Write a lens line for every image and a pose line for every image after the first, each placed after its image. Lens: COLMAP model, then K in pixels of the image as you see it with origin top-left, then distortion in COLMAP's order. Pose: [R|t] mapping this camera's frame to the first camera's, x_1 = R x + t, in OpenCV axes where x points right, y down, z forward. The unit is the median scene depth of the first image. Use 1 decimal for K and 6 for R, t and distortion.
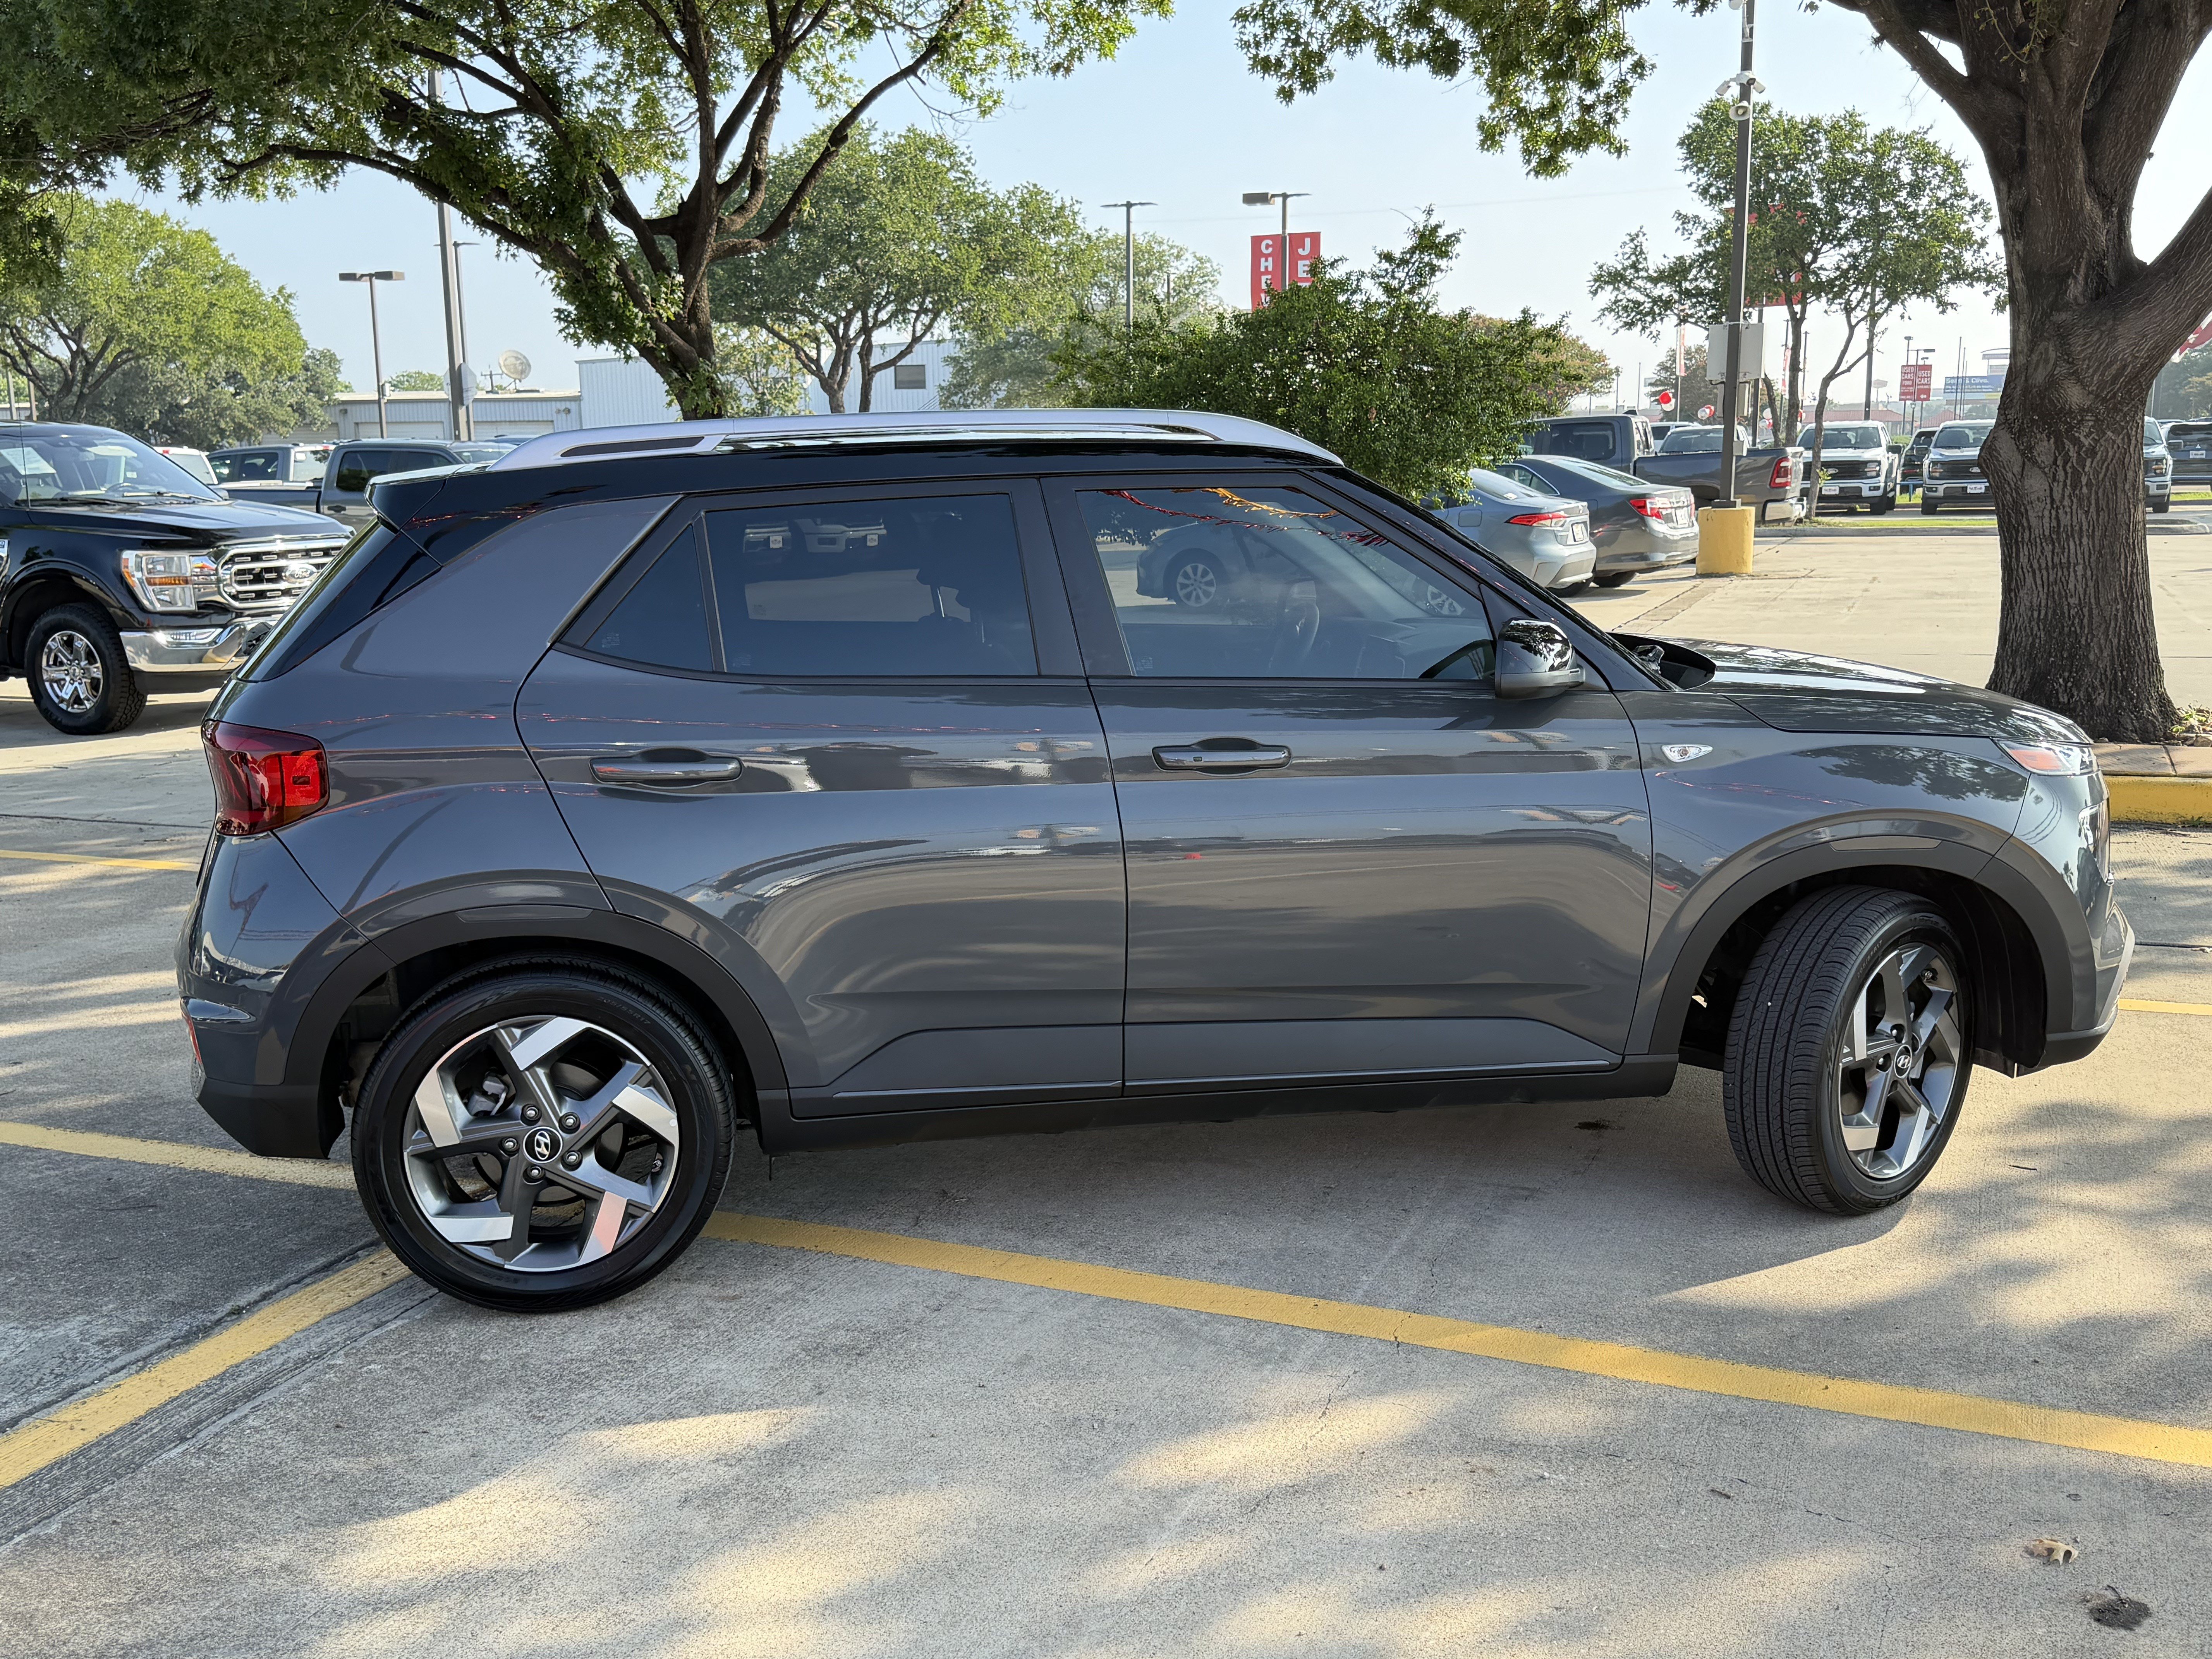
lens RADIAL K [[2129.2, 0, 1106.0], [0, 2129.2, 829.5], [0, 0, 1]] dist [0.120420, -0.232080]
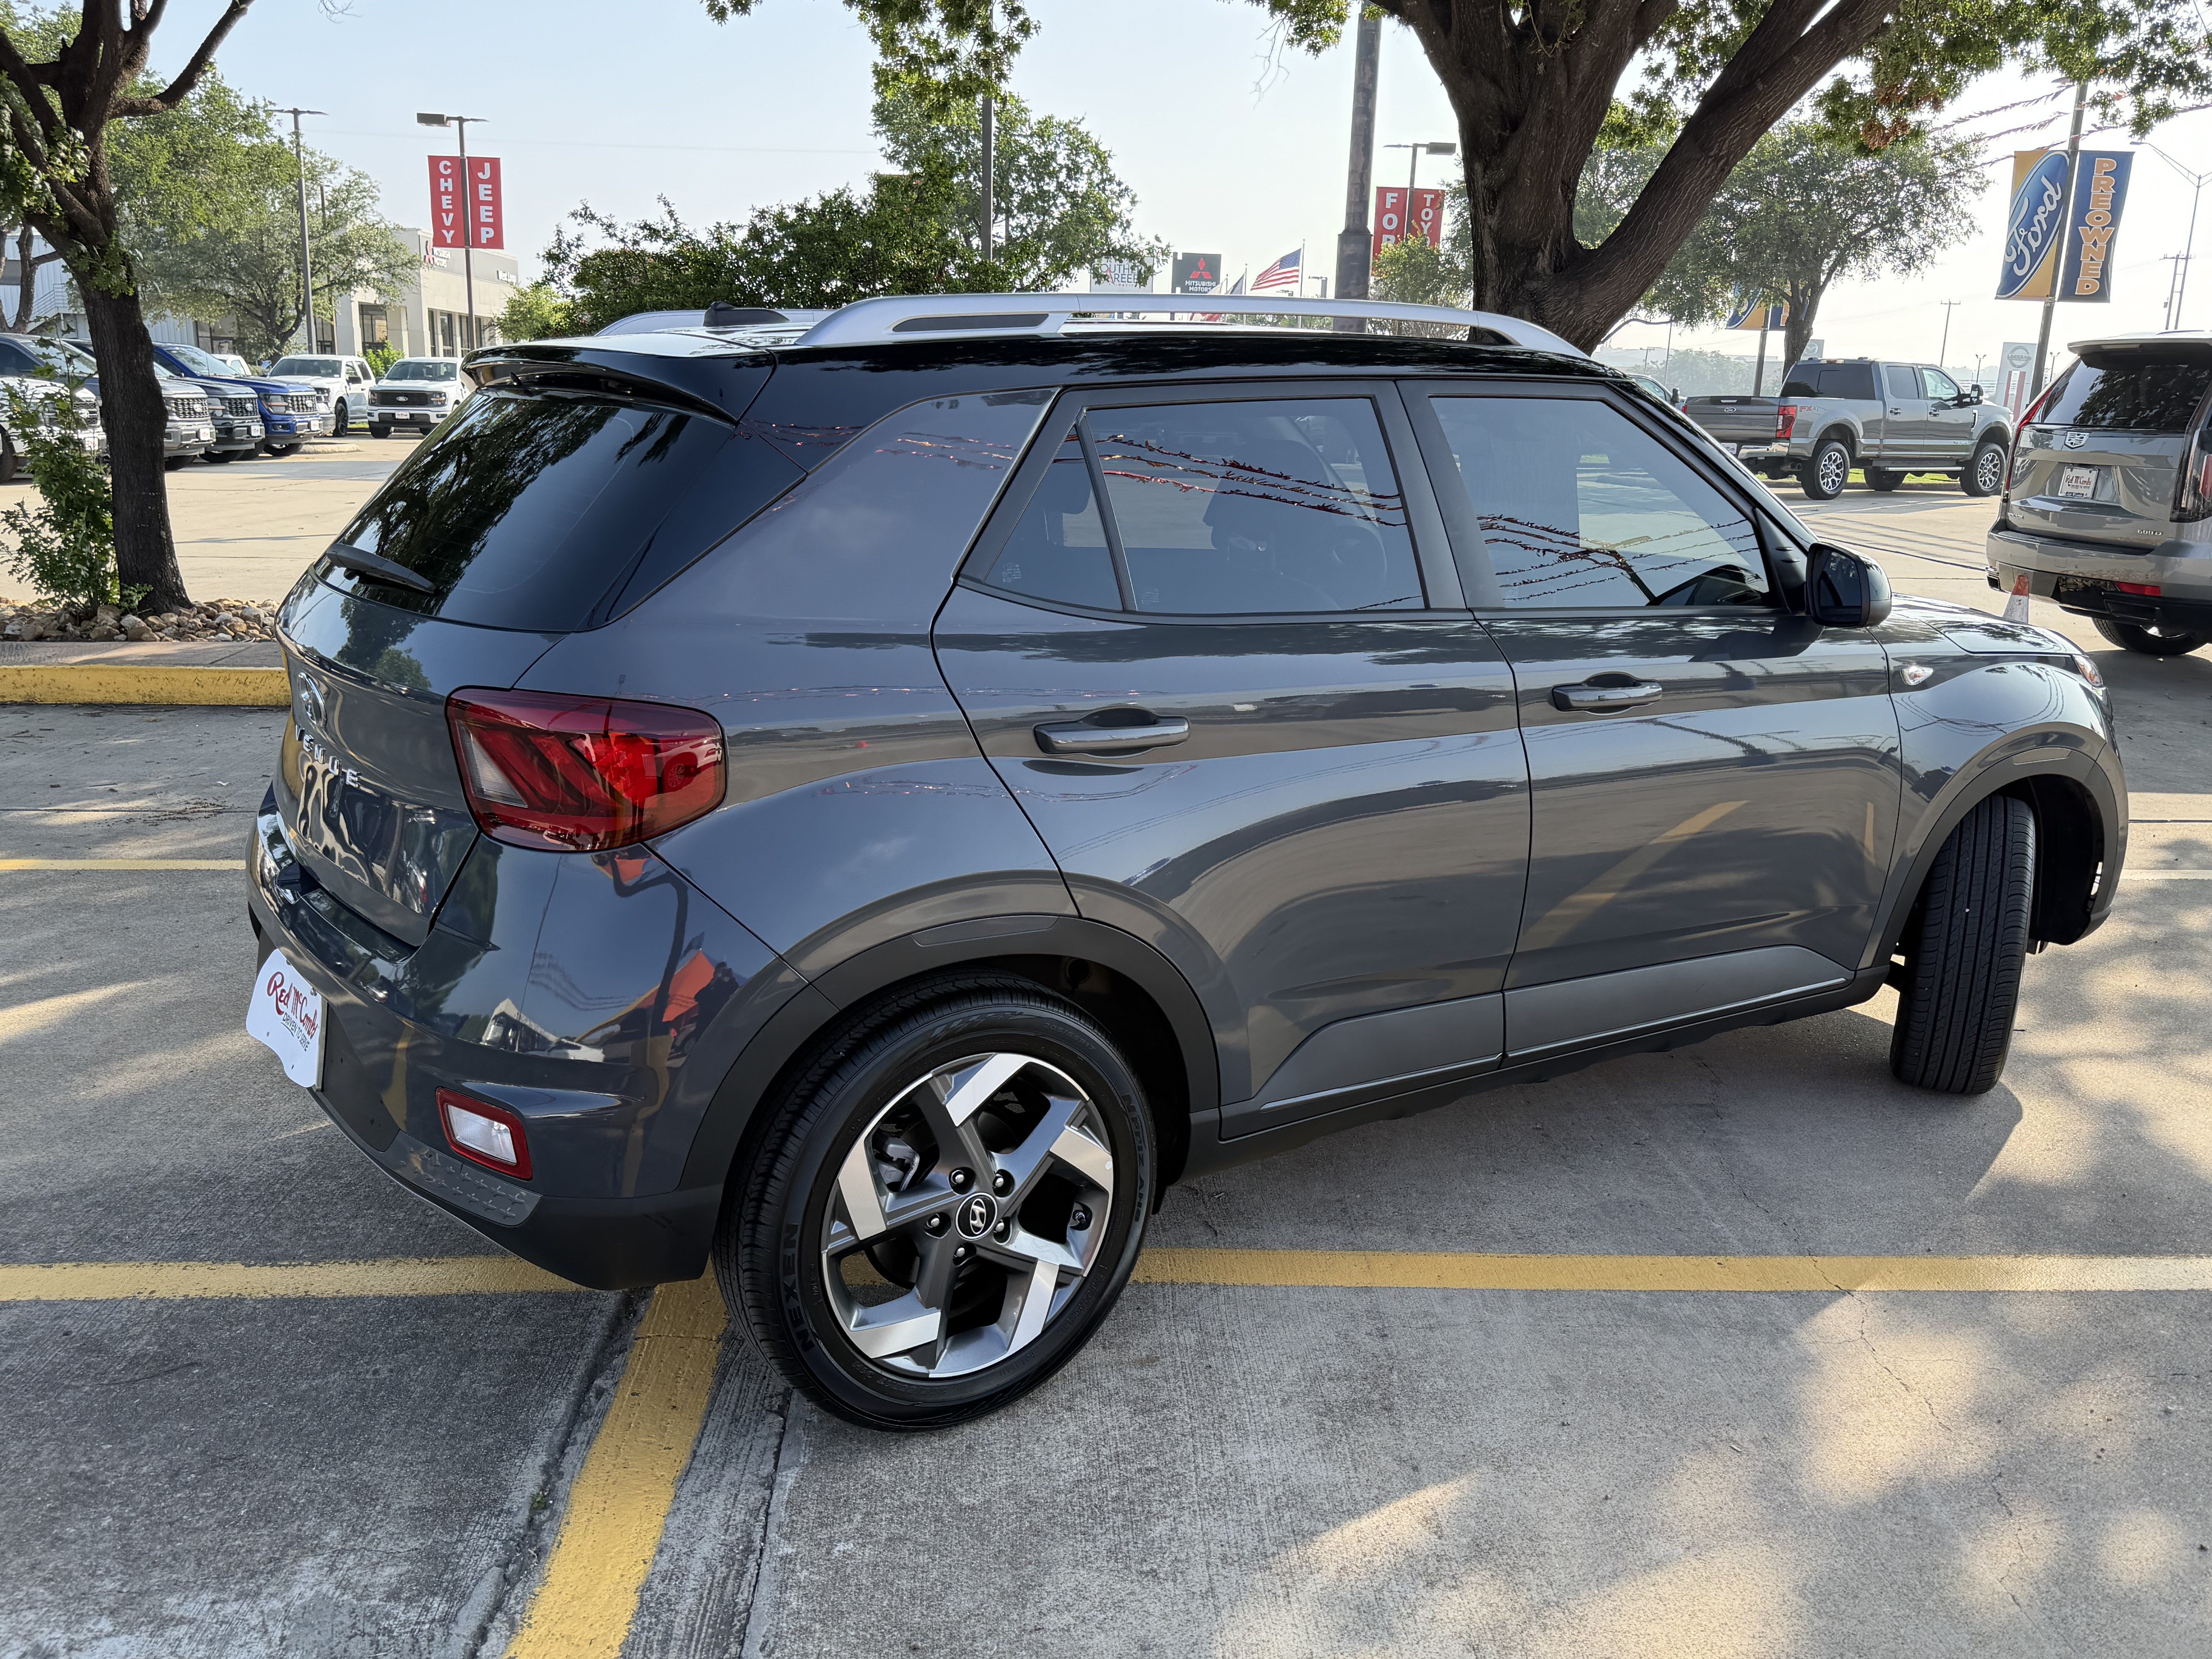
lens RADIAL K [[1868.4, 0, 1106.0], [0, 1868.4, 829.5], [0, 0, 1]] dist [0.066904, -0.086168]
pose [[0.901335, -0.060908, 0.428820, -0.243697], [0.036050, 0.997177, 0.065861, -0.018497], [-0.431621, -0.043903, 0.900986, 0.175881]]
